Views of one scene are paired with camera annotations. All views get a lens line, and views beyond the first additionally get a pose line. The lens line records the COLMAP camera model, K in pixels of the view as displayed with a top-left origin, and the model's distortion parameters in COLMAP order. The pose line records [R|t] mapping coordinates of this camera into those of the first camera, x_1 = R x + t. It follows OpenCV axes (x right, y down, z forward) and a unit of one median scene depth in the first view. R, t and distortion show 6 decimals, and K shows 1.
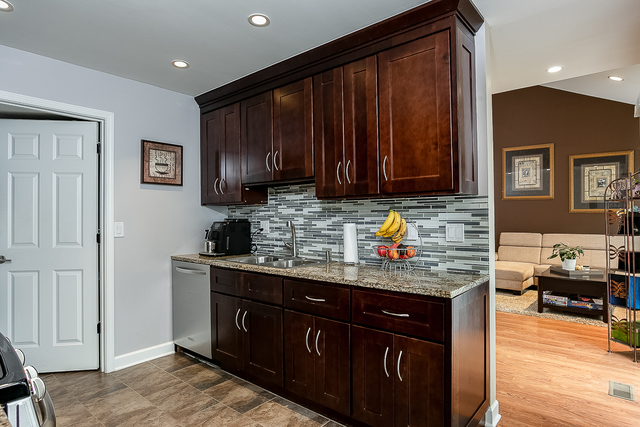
lens RADIAL K [[363.1, 0, 320.0], [0, 363.1, 213.5], [0, 0, 1]] dist [-0.004930, -0.000521]
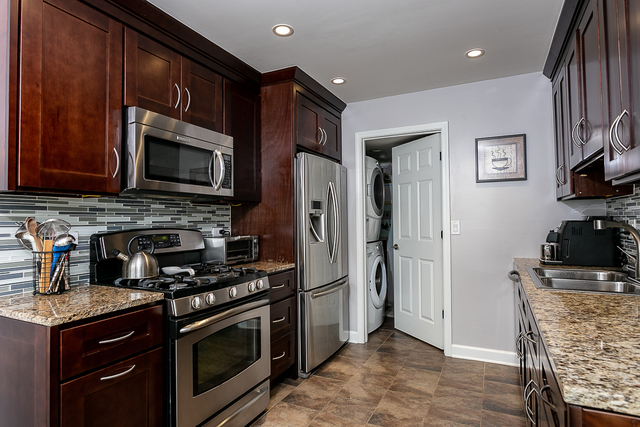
lens RADIAL K [[363.1, 0, 320.0], [0, 363.1, 213.5], [0, 0, 1]] dist [-0.004930, -0.000521]
pose [[0.246712, -0.015023, -0.968972, 0.397965], [0.014276, 0.999828, -0.011866, 0.010216], [0.968984, -0.010905, 0.246884, 0.349280]]
